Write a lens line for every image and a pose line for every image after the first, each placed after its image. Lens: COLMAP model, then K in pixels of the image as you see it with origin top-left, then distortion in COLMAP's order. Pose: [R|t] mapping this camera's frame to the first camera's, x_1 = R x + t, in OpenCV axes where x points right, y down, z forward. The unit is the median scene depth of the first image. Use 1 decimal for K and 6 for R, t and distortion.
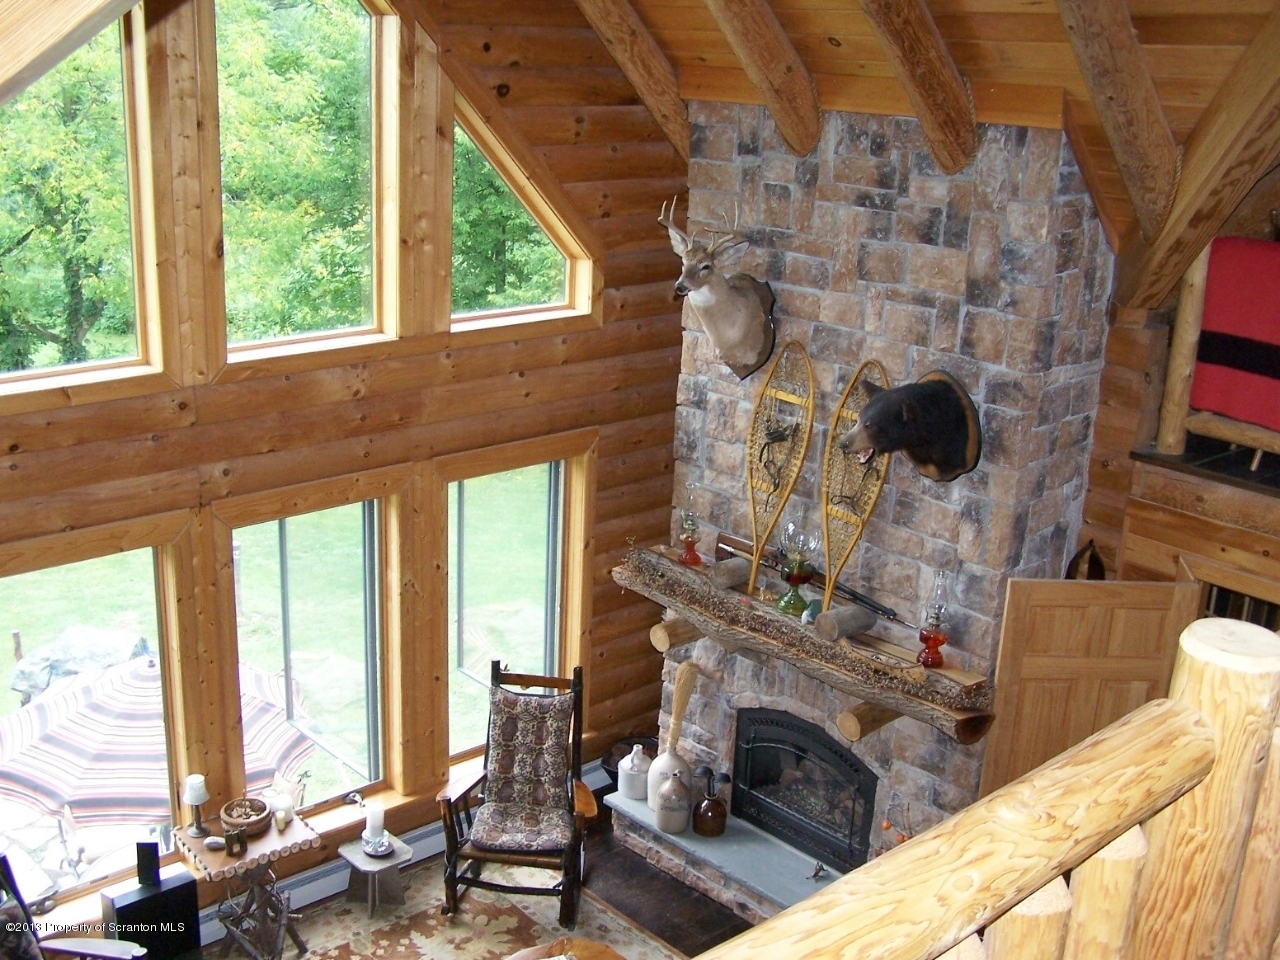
lens RADIAL K [[1465.0, 0, 635.2], [0, 1465.0, 514.0], [0, 0, 1]] dist [-0.124193, 0.000000]
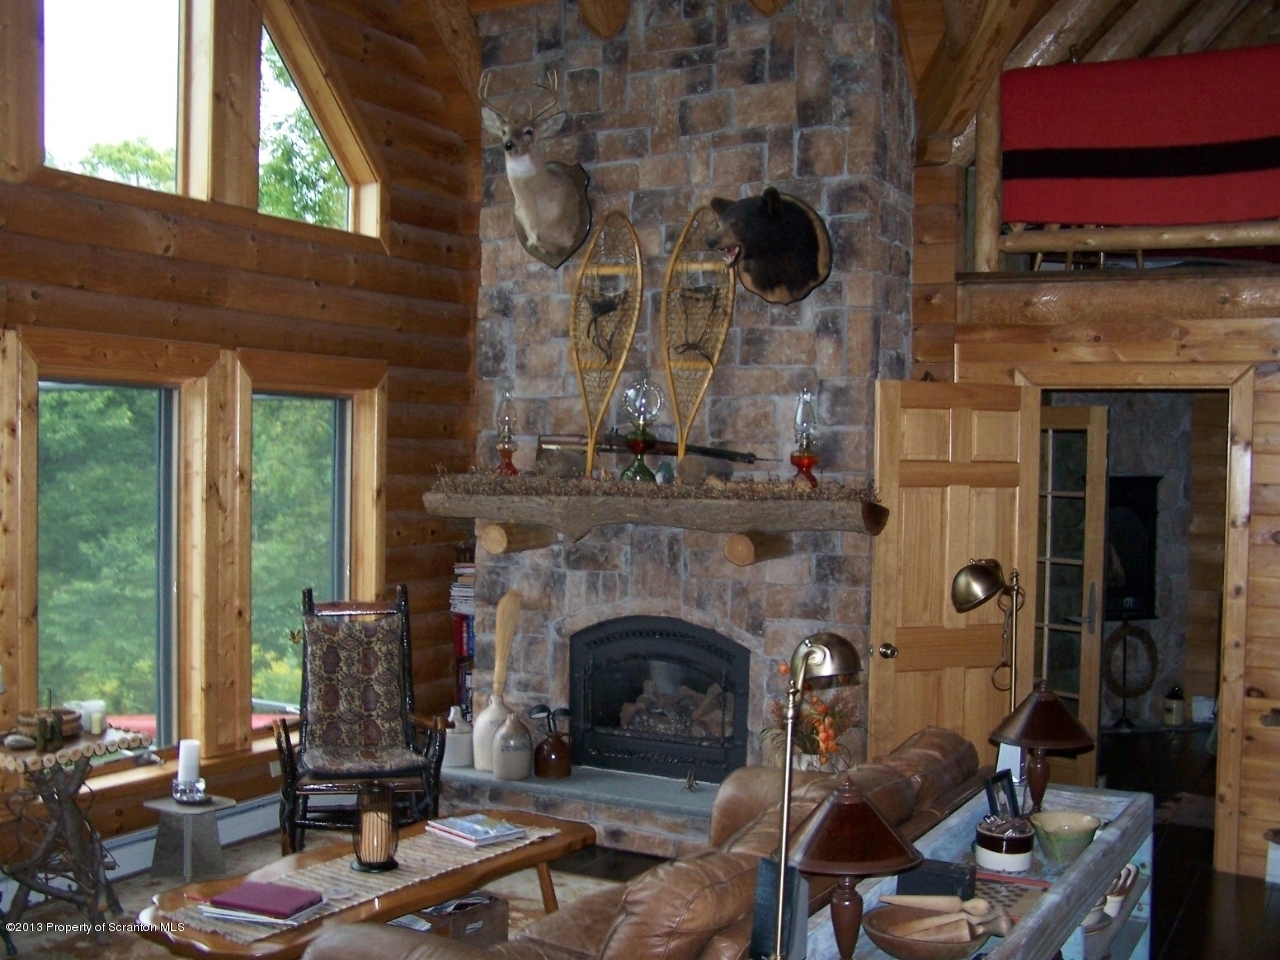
lens RADIAL K [[1465.0, 0, 635.3], [0, 1465.0, 485.2], [0, 0, 1]] dist [-0.124193, 0.000000]
pose [[0.941663, -0.035393, 0.334692, -0.216095], [0.130098, 0.955432, -0.265000, 0.322457], [-0.310396, 0.293083, 0.904299, 0.141150]]
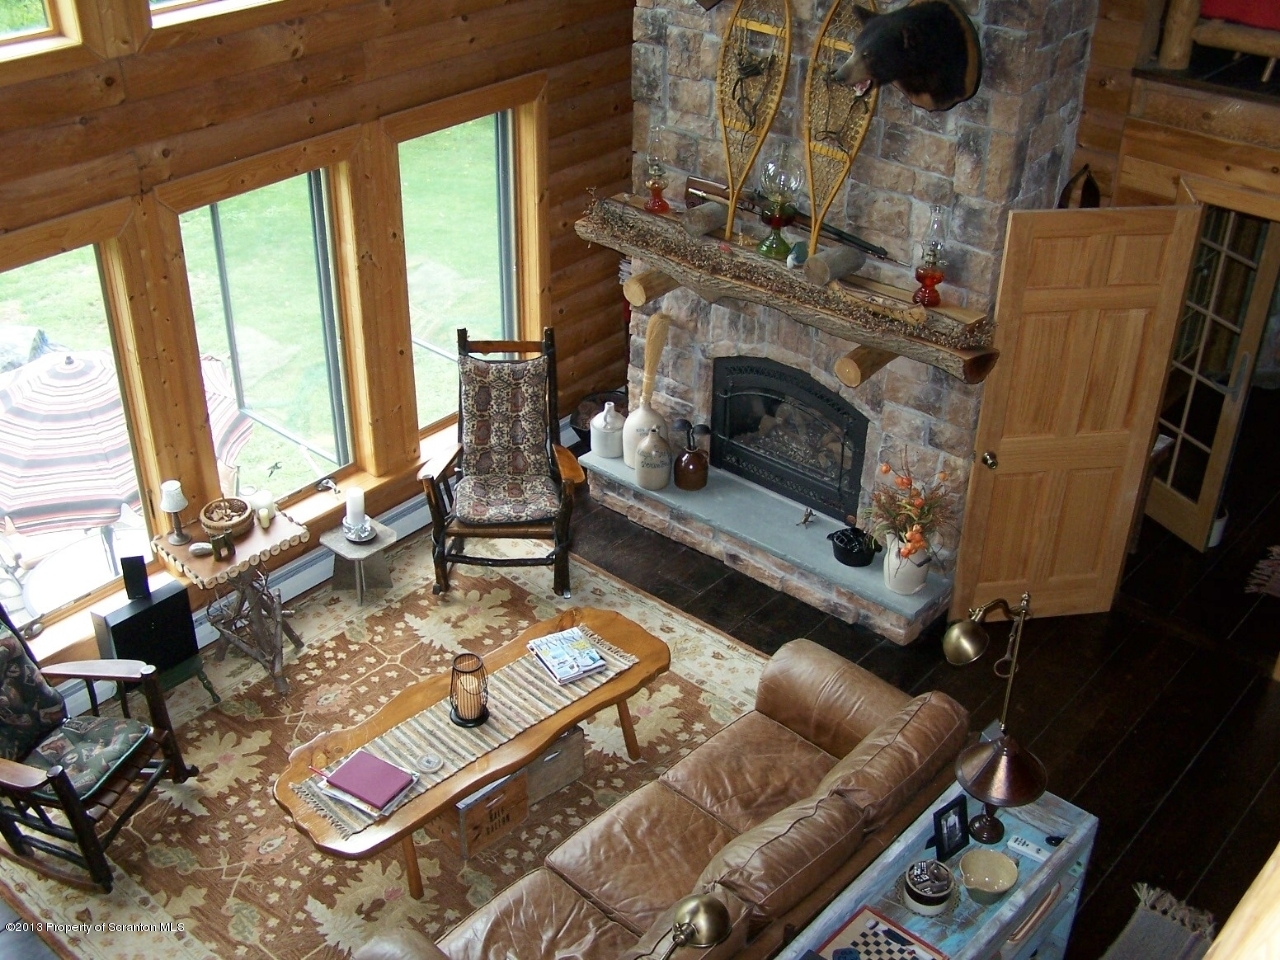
lens RADIAL K [[1465.0, 0, 638.3], [0, 1465.0, 485.1], [0, 0, 1]] dist [-0.124193, 0.000000]
pose [[0.993019, -0.084712, 0.082081, -0.073292], [0.063625, 0.970631, 0.232006, -0.015301], [-0.099324, -0.225164, 0.969245, 0.048238]]
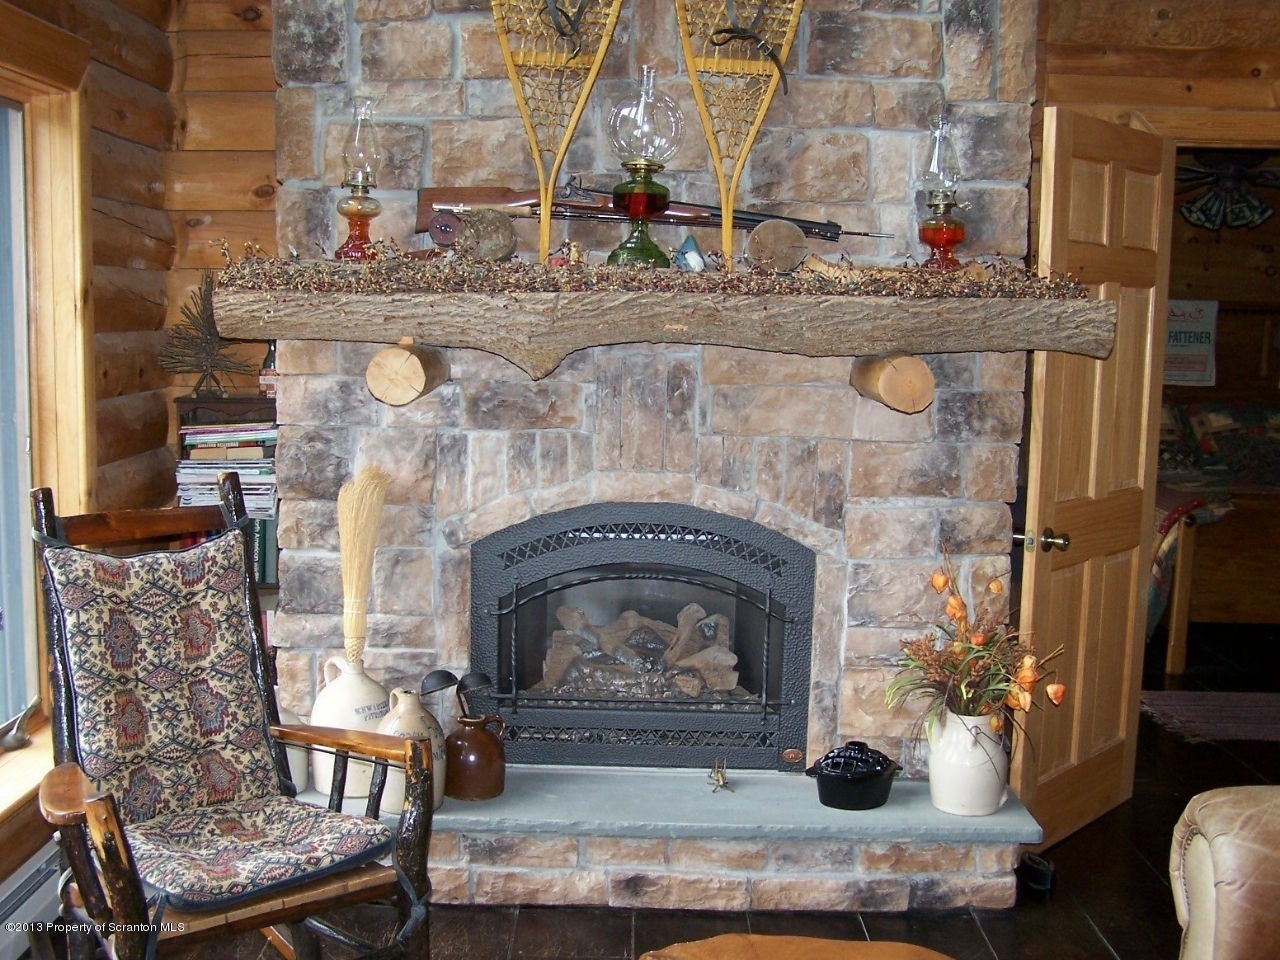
lens RADIAL K [[1465.0, 0, 626.8], [0, 1465.0, 485.1], [0, 0, 1]] dist [-0.124193, 0.000000]
pose [[0.685698, -0.117071, 0.718410, -0.295191], [0.240352, 0.968037, -0.071658, 0.181006], [-0.687059, 0.221807, 0.691919, 0.654597]]
